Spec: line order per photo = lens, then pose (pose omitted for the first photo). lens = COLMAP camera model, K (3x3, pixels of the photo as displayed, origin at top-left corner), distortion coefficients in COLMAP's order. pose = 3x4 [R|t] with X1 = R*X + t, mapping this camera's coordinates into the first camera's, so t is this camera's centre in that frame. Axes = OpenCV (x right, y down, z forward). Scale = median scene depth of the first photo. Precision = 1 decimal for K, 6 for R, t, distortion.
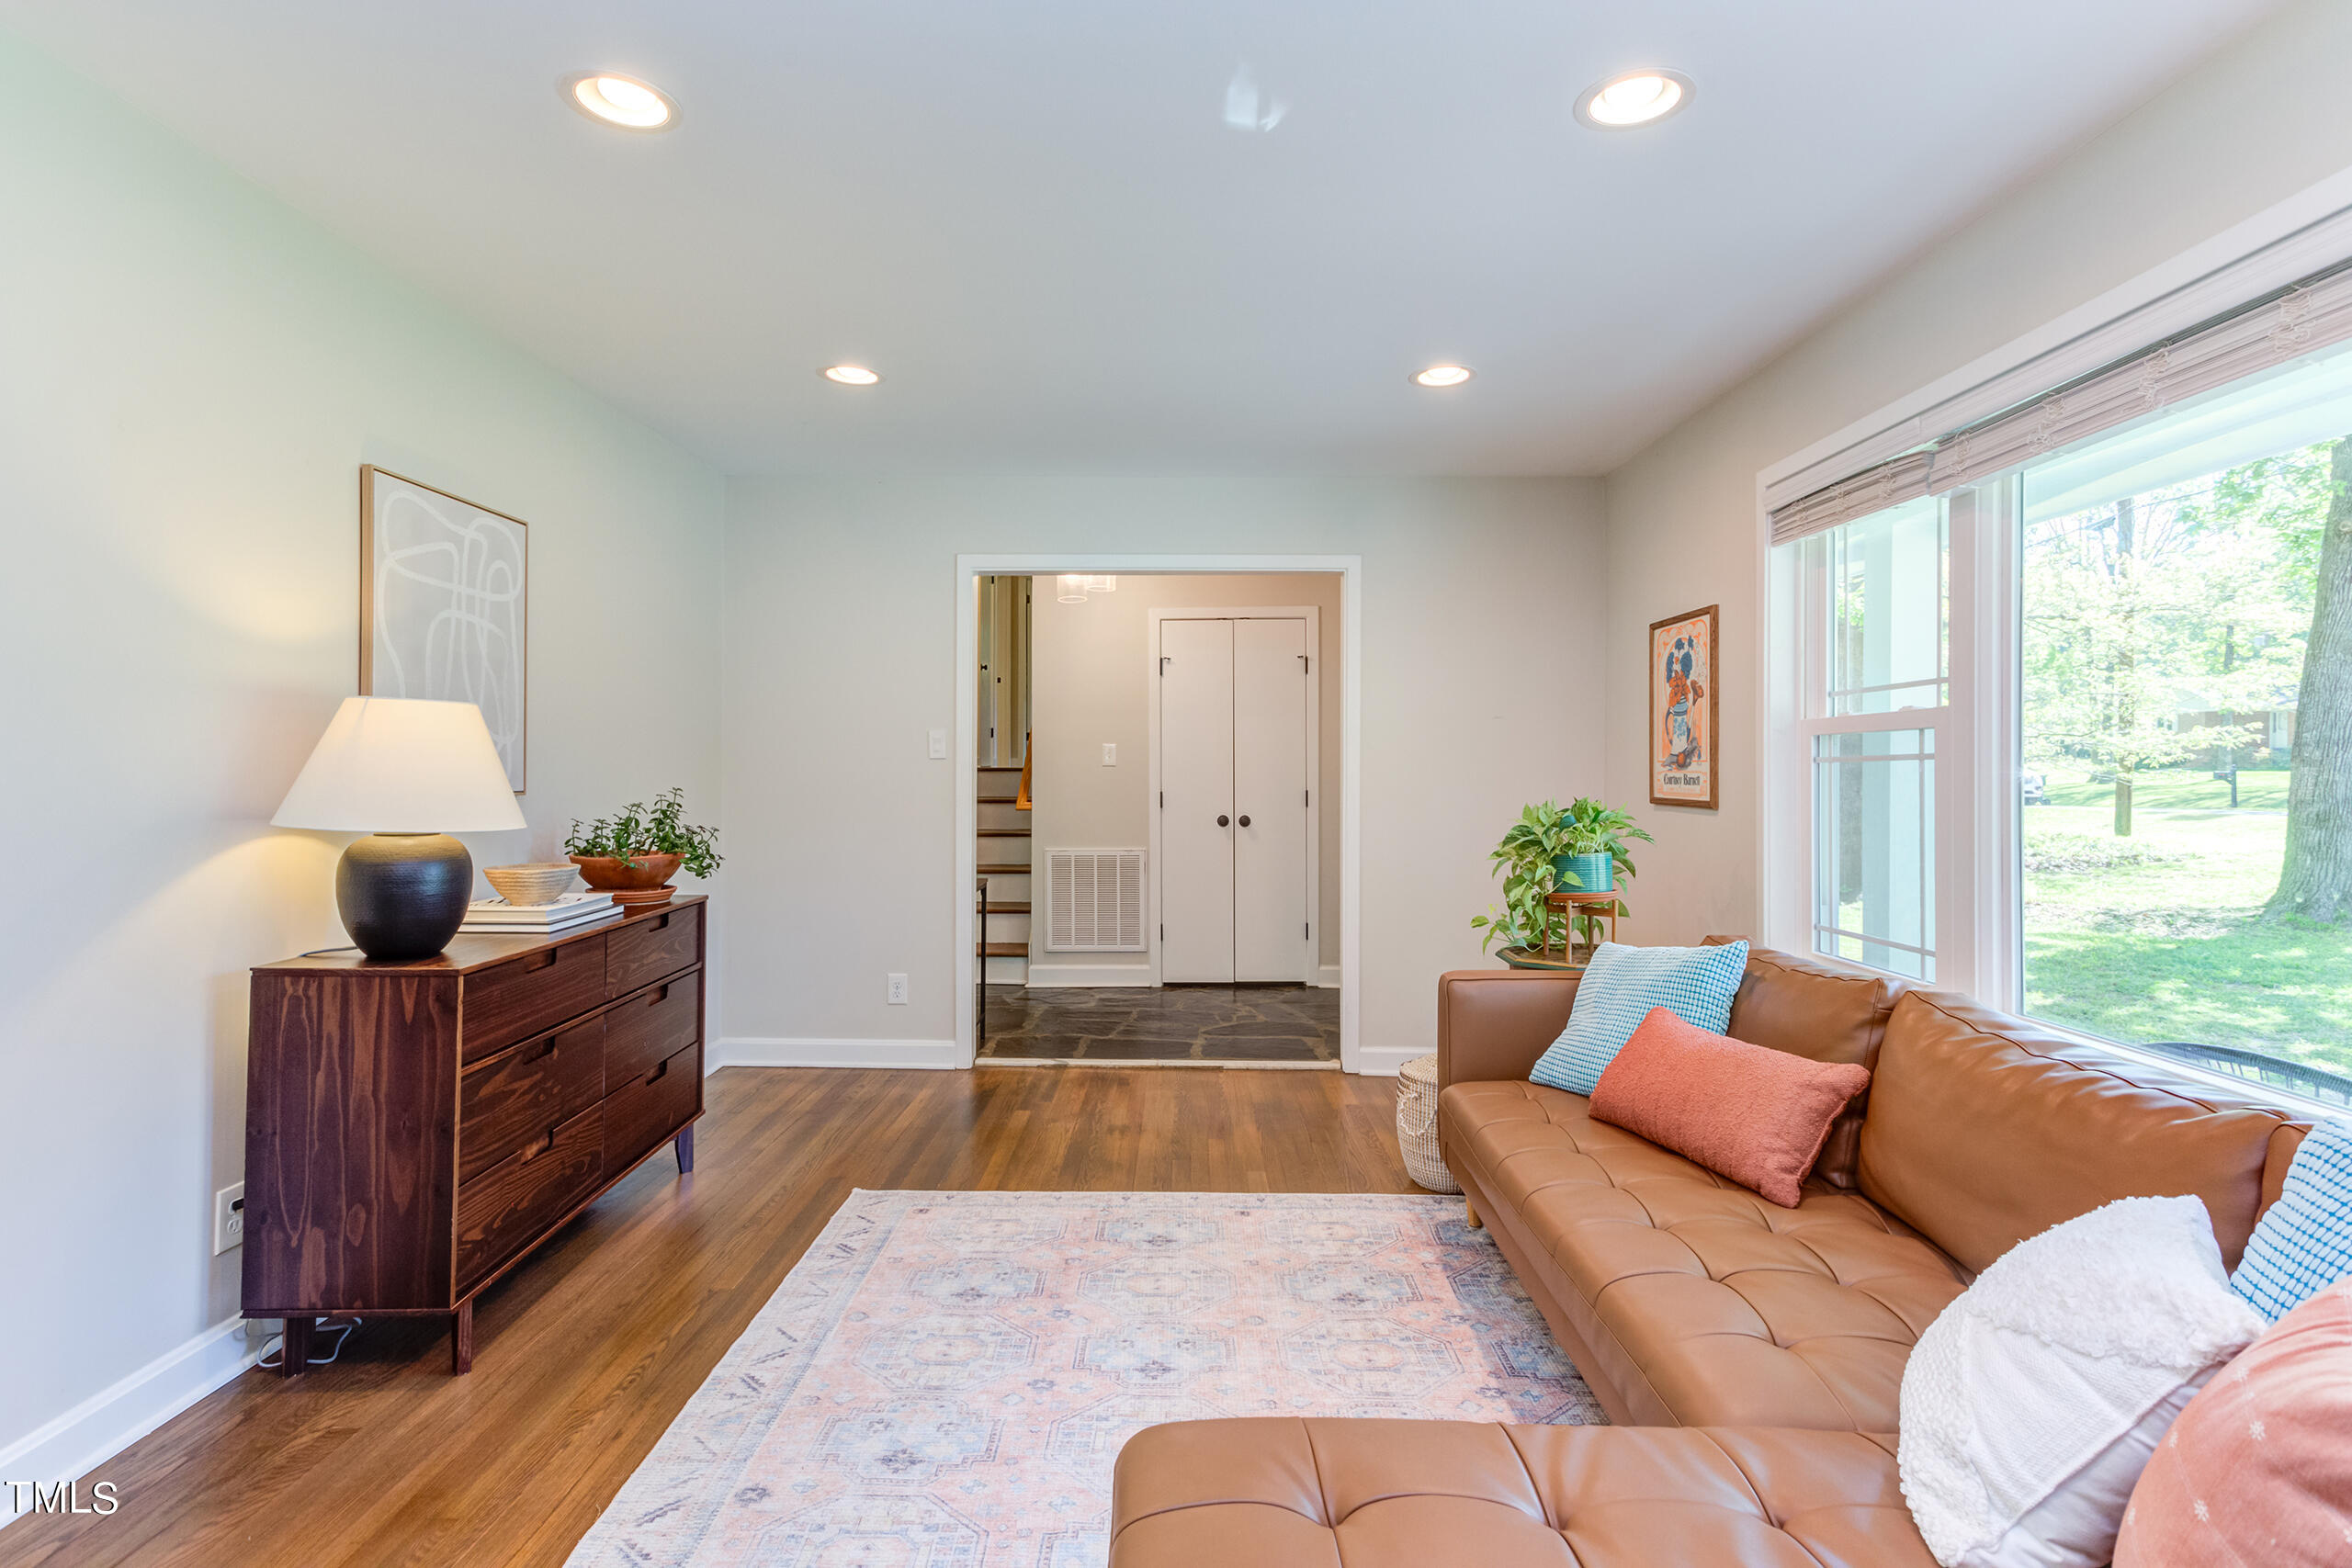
lens RADIAL K [[1183.9, 0, 1136.4], [0, 1183.9, 764.4], [0, 0, 1]] dist [0.018458, 0.003508]
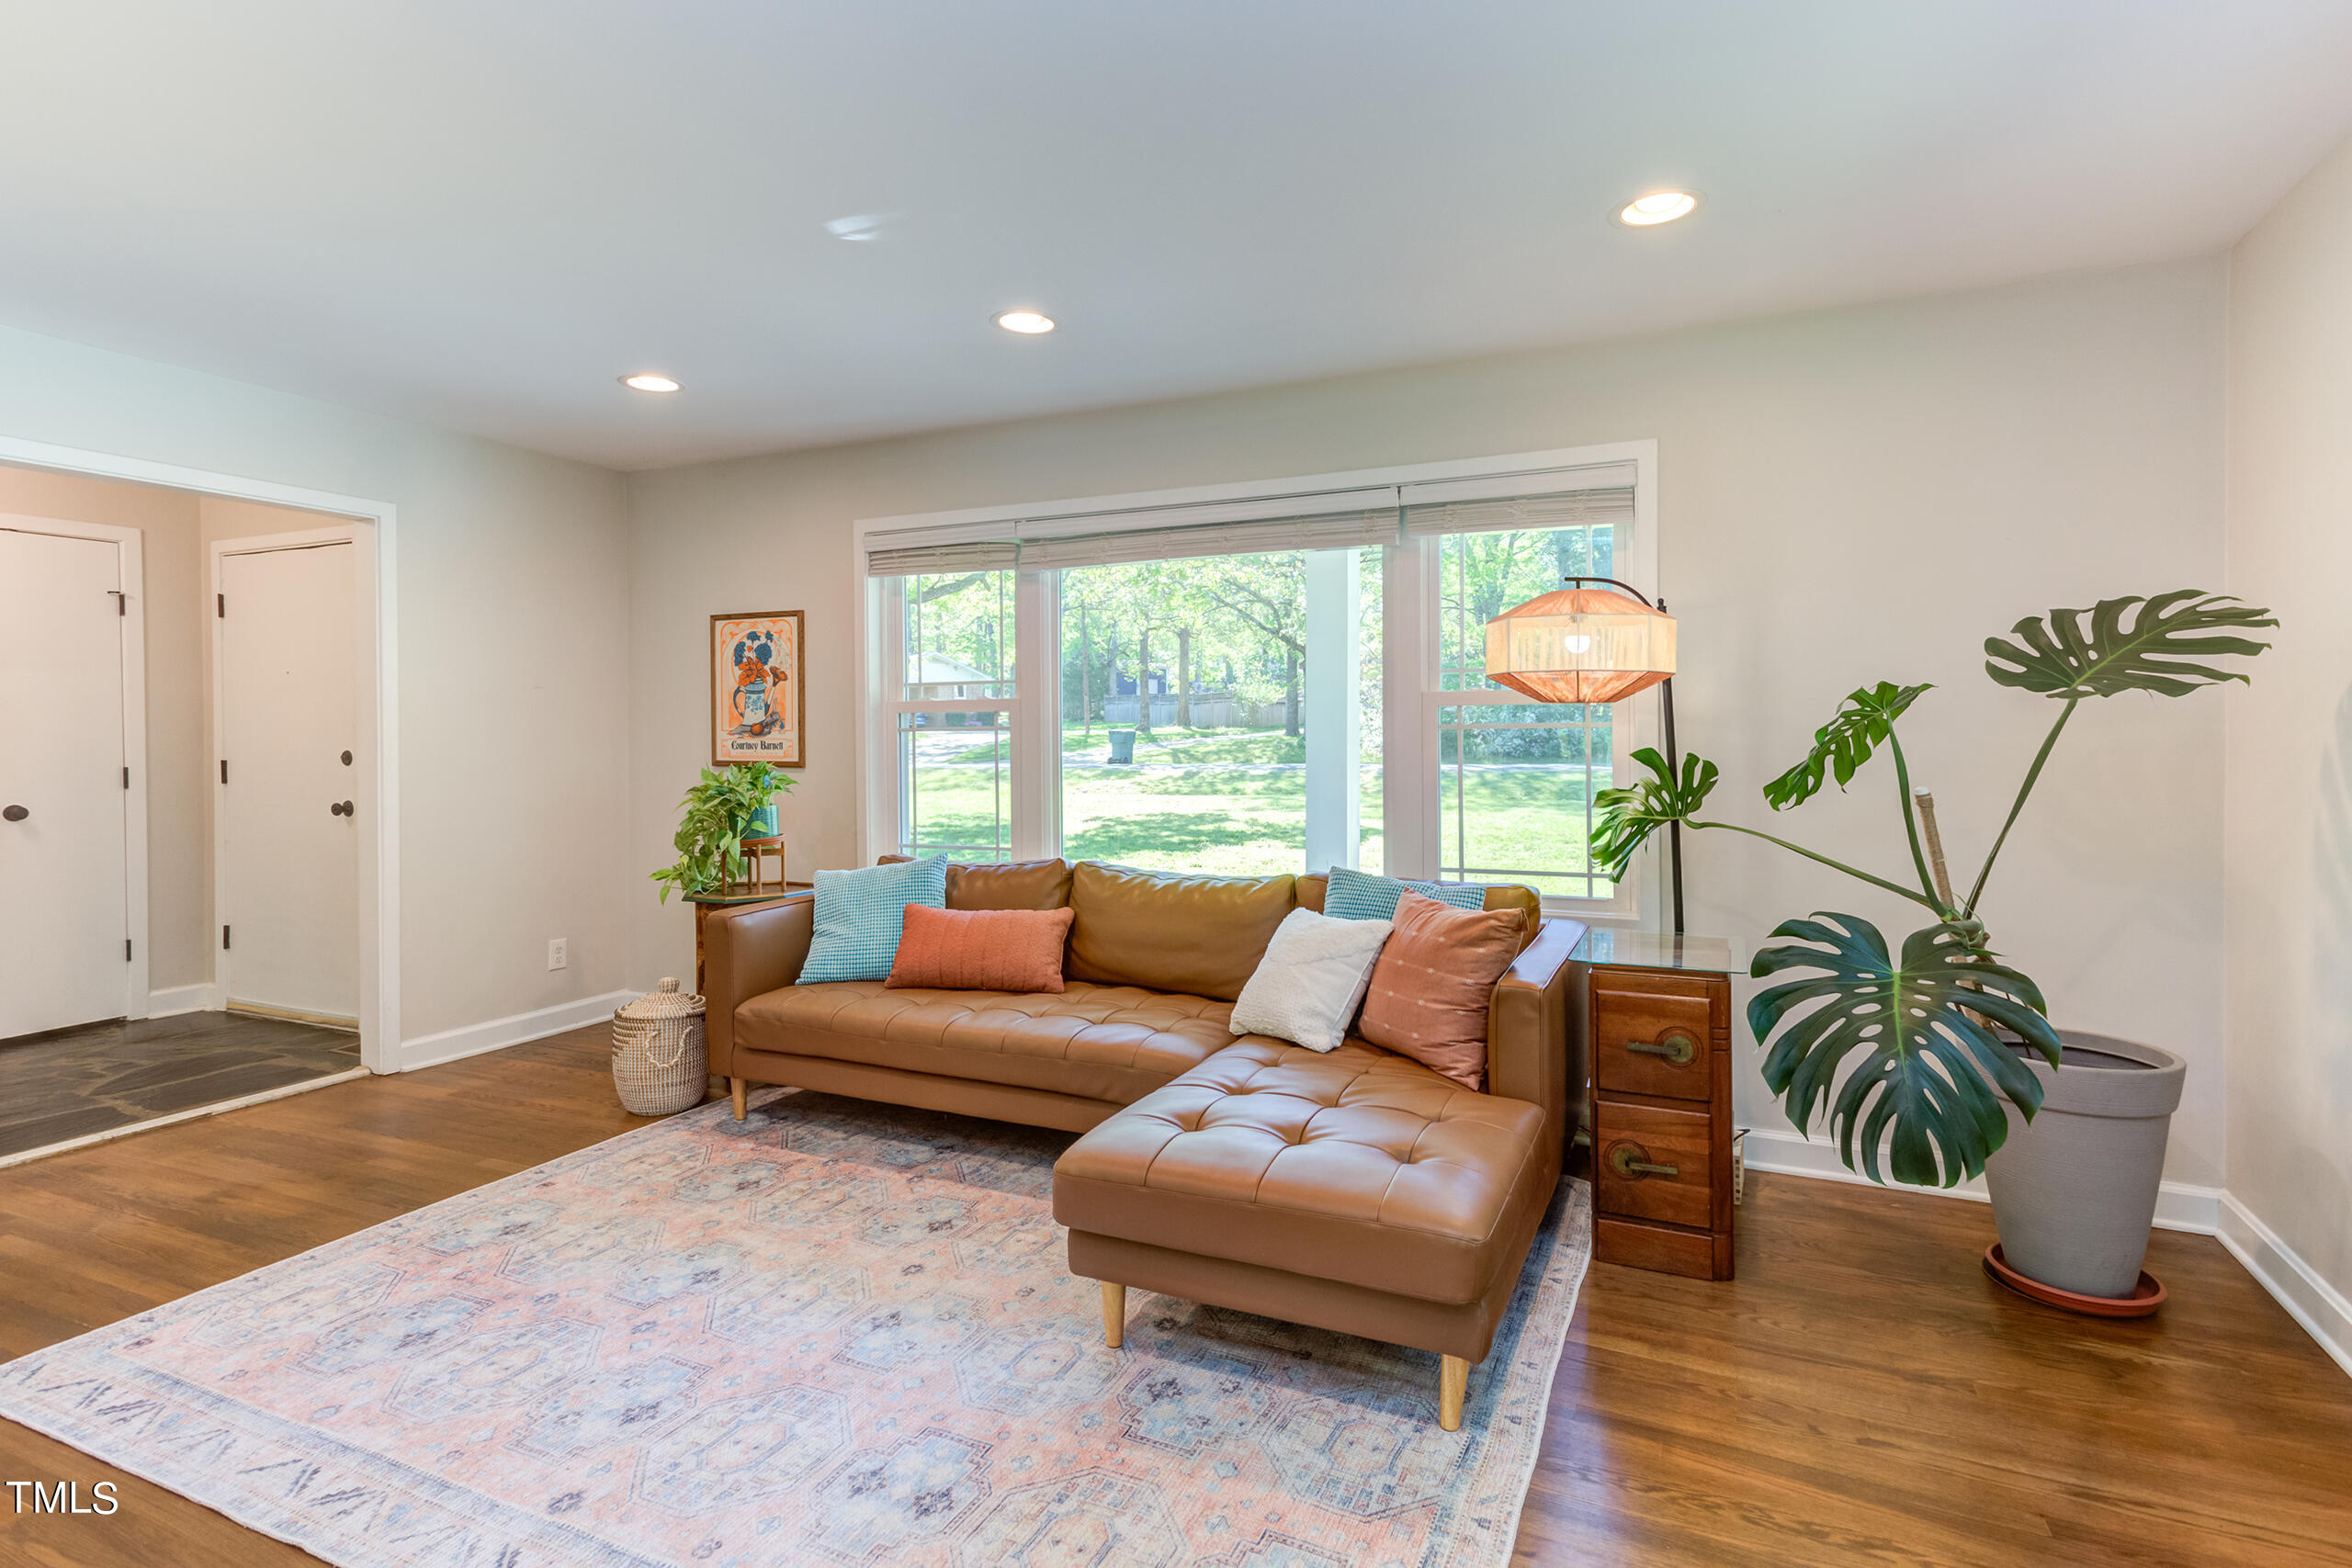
lens RADIAL K [[1183.9, 0, 1228.4], [0, 1183.9, 751.9], [0, 0, 1]] dist [0.018458, 0.003508]
pose [[0.374957, -0.018364, 0.926860, -0.593717], [0.000848, 0.999810, 0.019466, -0.004707], [-0.927042, -0.006513, 0.374902, 0.090300]]
